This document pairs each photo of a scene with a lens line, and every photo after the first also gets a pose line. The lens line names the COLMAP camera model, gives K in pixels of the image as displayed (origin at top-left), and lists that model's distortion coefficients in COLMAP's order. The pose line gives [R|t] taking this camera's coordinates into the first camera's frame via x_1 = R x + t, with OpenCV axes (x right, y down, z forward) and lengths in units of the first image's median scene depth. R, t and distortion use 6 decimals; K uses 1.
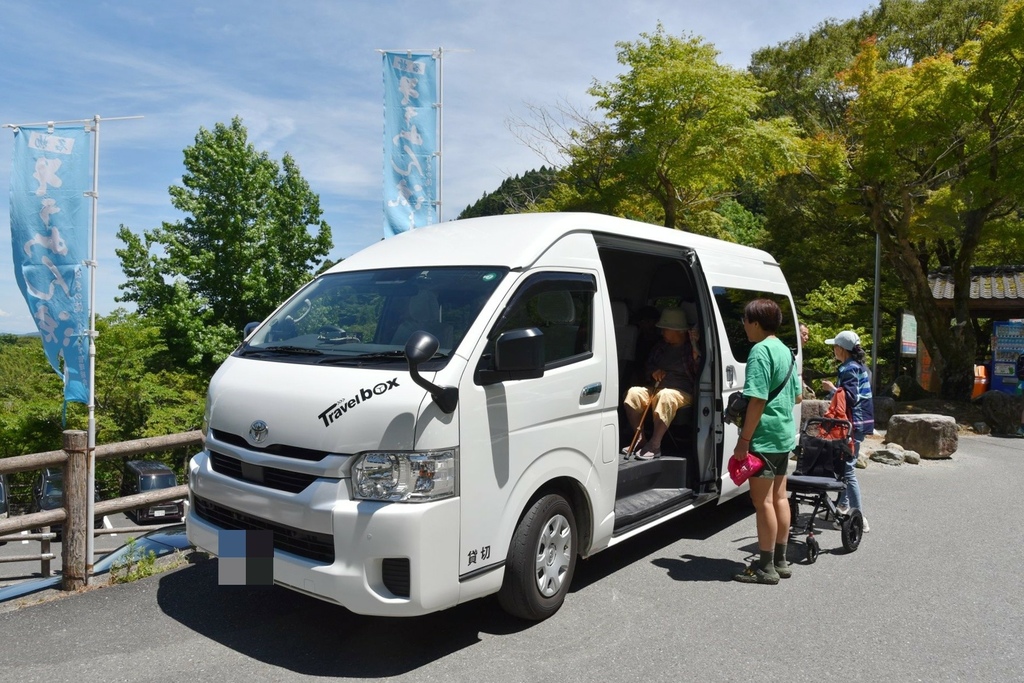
lens RADIAL K [[786.8, 0, 512.0], [0, 786.8, 341.5], [0, 0, 1]] dist [-0.135896, -0.000180]
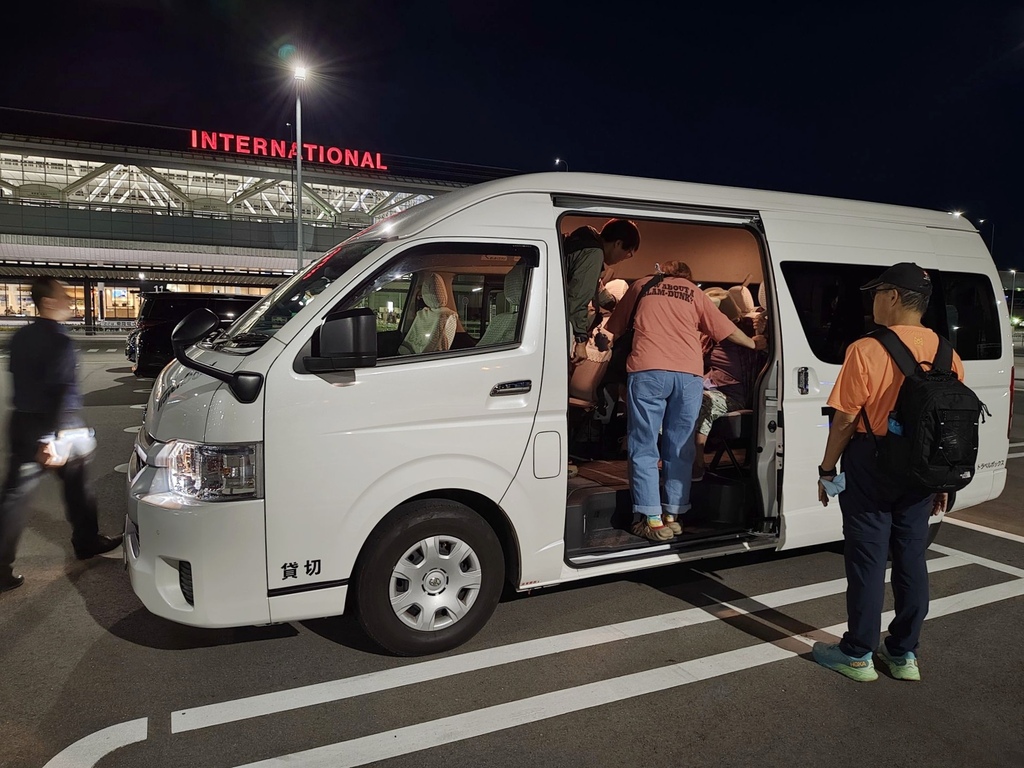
lens RADIAL K [[749.9, 0, 512.0], [0, 749.9, 384.0], [0, 0, 1]] dist [0.036090, -0.041156]
pose [[0.902292, 0.044461, -0.428827, 0.502866], [-0.019978, 0.997912, 0.061428, 0.011331], [0.430662, -0.046859, 0.901296, 0.340592]]
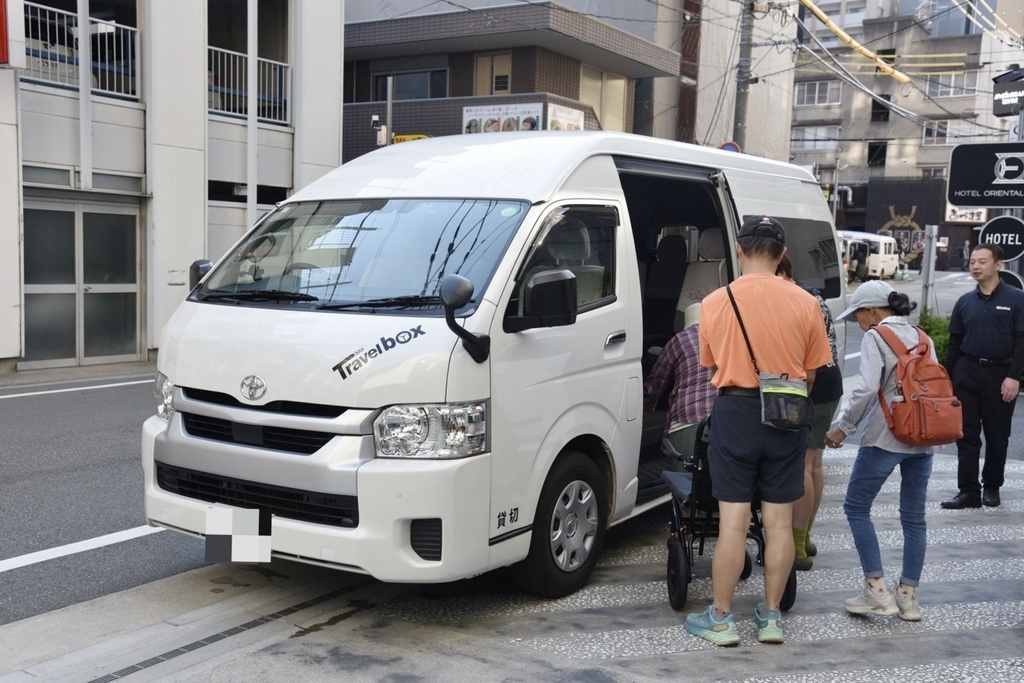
lens RADIAL K [[1162.4, 0, 512.0], [0, 1162.4, 341.5], [0, 0, 1]] dist [0.008524, 0.008126]
pose [[0.996194, -0.006521, 0.086917, -0.149868], [0.001468, 0.998311, 0.058072, -0.012632], [-0.087148, -0.057724, 0.994522, -0.342544]]
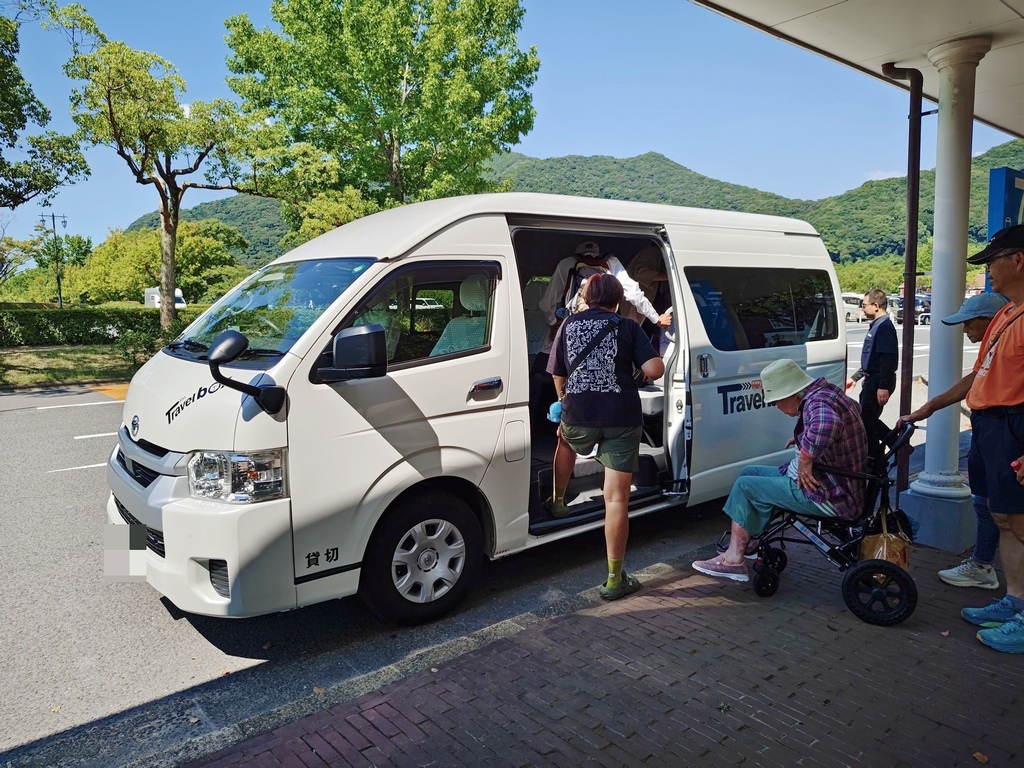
lens RADIAL K [[749.9, 0, 512.0], [0, 749.9, 384.0], [0, 0, 1]] dist [0.036090, -0.041156]
pose [[0.974081, 0.012500, -0.225855, 0.386747], [0.008641, 0.995687, 0.092374, -0.026802], [0.226036, -0.091931, 0.969771, 0.150703]]
